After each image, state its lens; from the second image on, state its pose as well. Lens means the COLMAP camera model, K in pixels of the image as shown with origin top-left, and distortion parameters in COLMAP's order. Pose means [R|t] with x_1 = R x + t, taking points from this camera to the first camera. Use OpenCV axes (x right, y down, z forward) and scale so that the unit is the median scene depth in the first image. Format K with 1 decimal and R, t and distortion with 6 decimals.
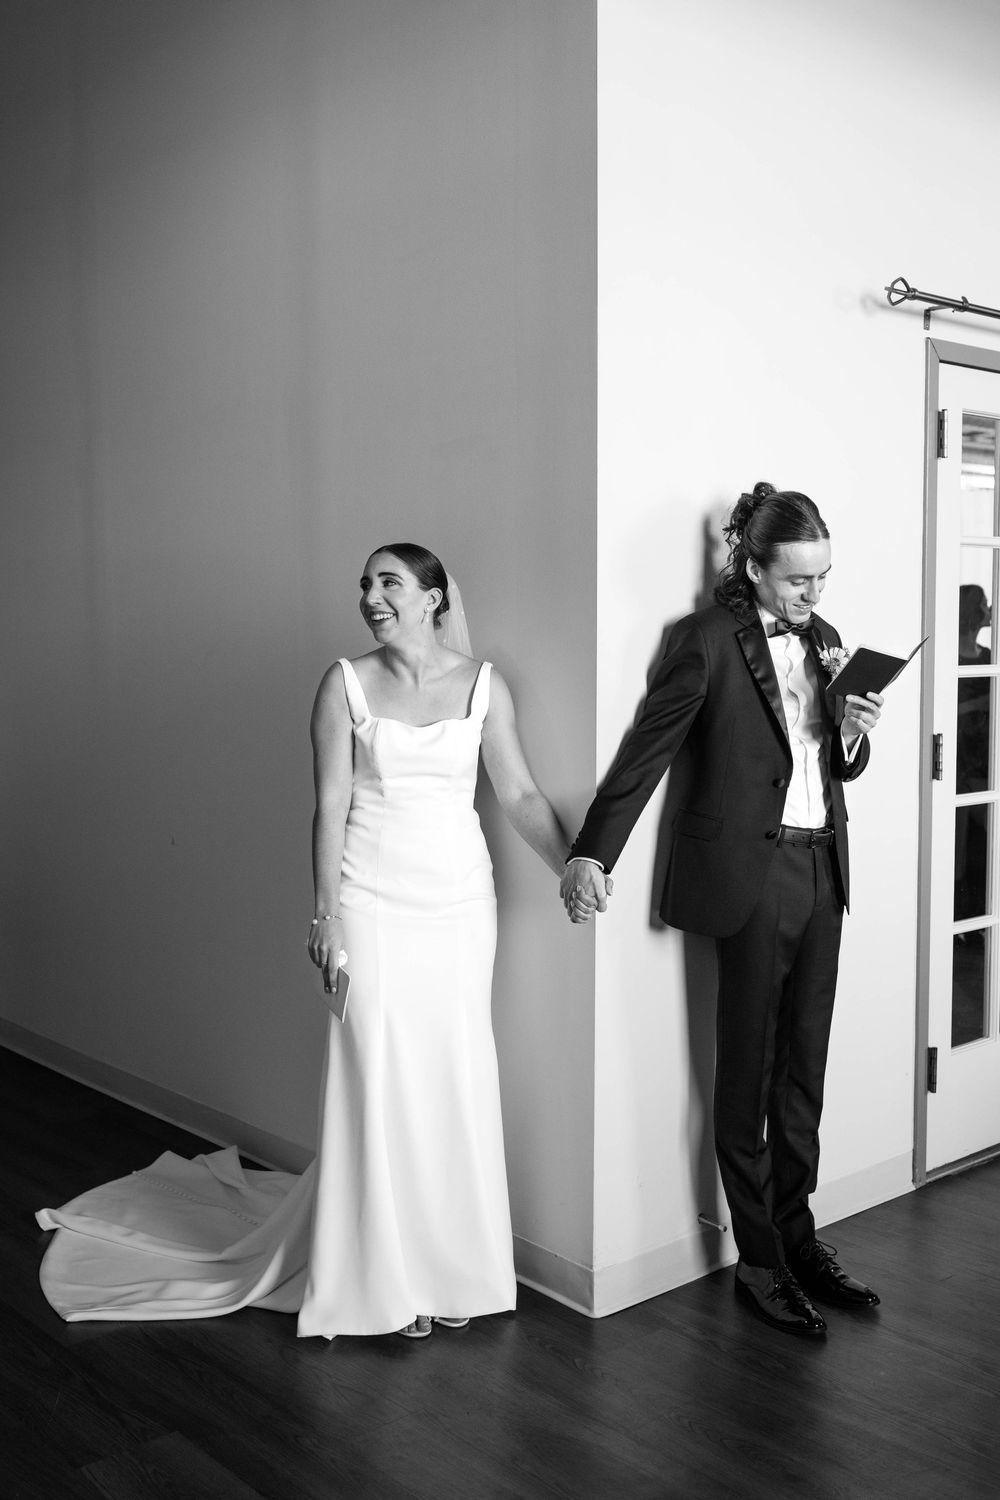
lens RADIAL K [[1565.1, 0, 469.8], [0, 1565.1, 765.7], [0, 0, 1]] dist [0.027999, 0.000000]
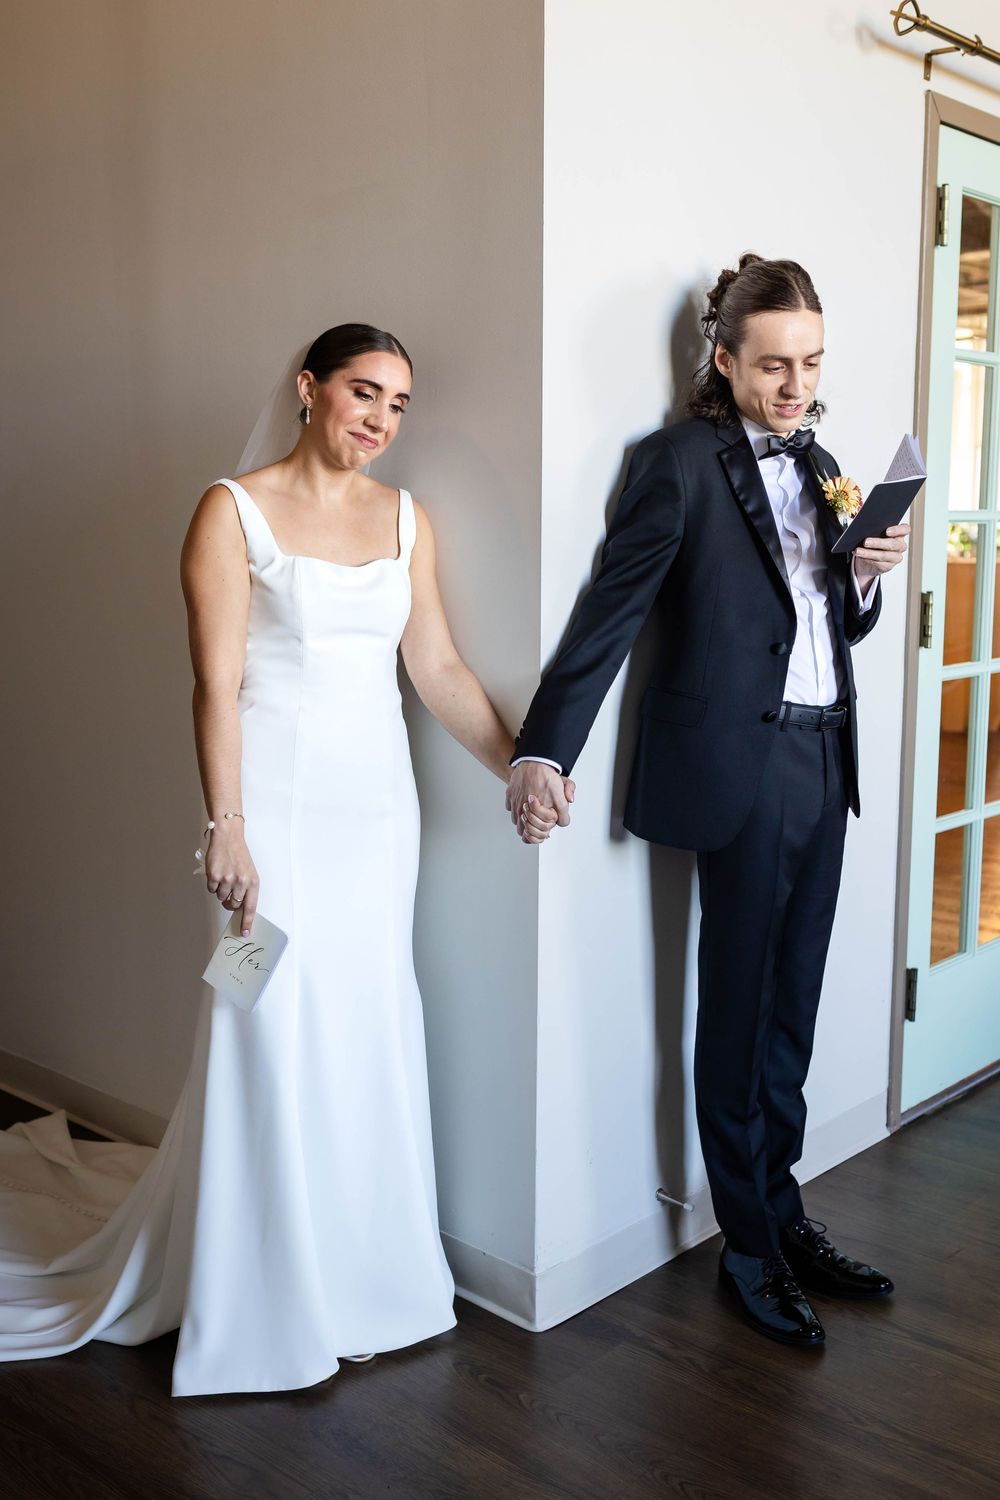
lens RADIAL K [[1565.1, 0, 467.1], [0, 1565.1, 750.7], [0, 0, 1]] dist [0.027999, 0.000000]
pose [[0.994496, -0.011921, 0.104092, -0.033031], [0.005315, 0.997967, 0.063507, 0.010705], [-0.104637, -0.062604, 0.992538, 0.237128]]
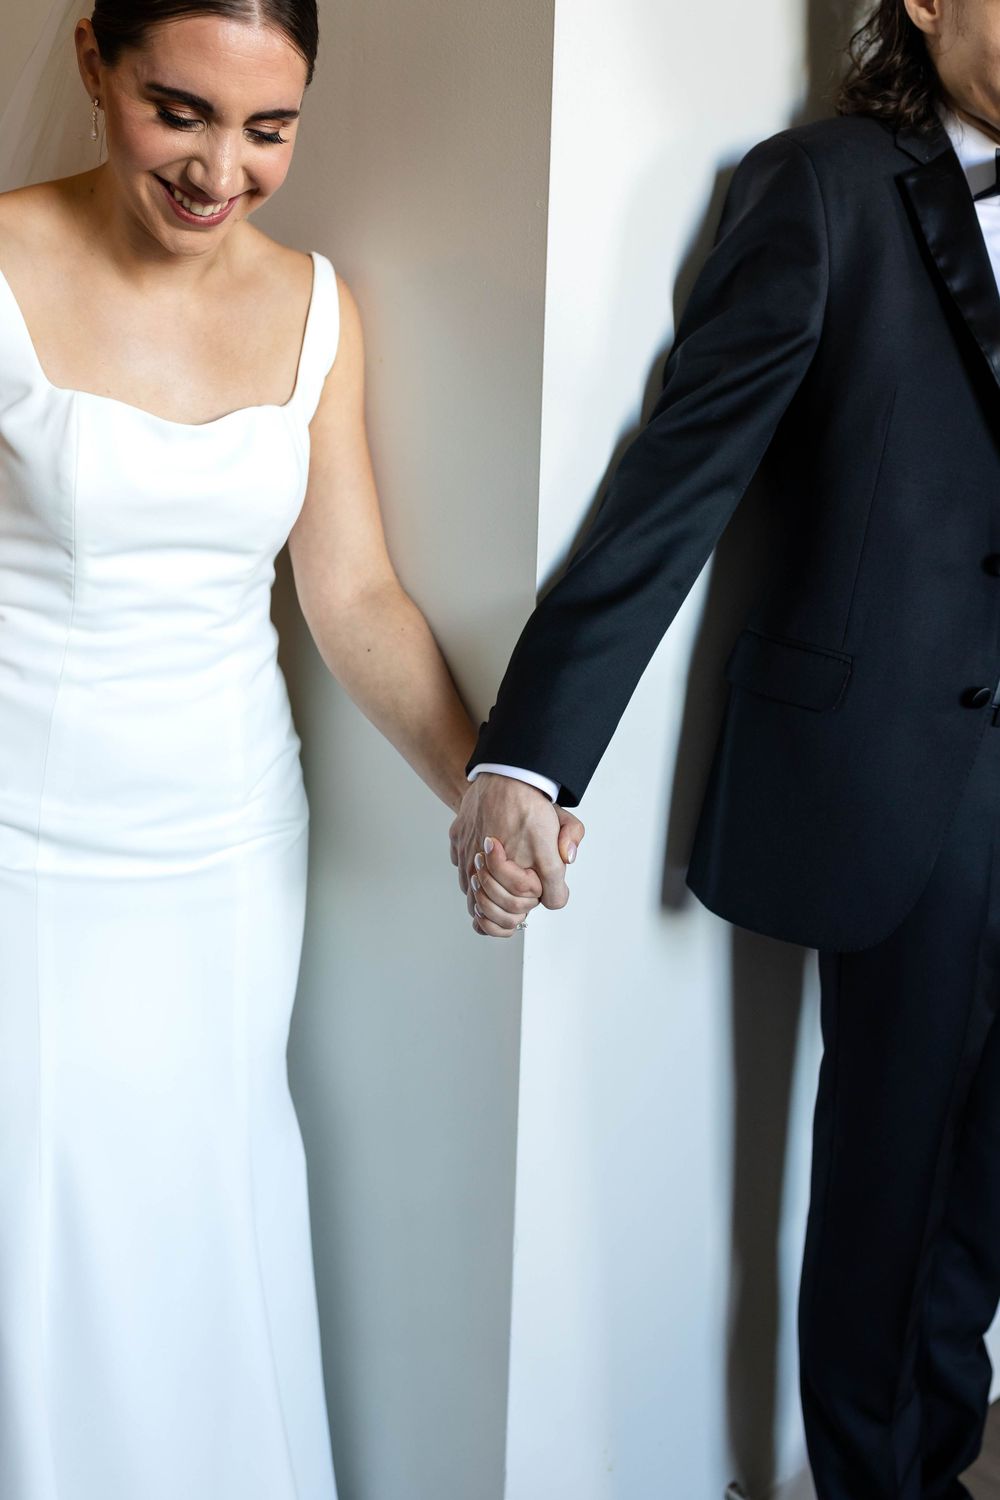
lens RADIAL K [[1730.4, 0, 498.2], [0, 1730.4, 746.6], [0, 0, 1]] dist [0.052454, 0.000000]
pose [[0.997651, 0.028947, 0.062079, 0.043590], [-0.034097, 0.995917, 0.083582, 0.022680], [-0.059406, -0.085503, 0.994565, 0.538048]]
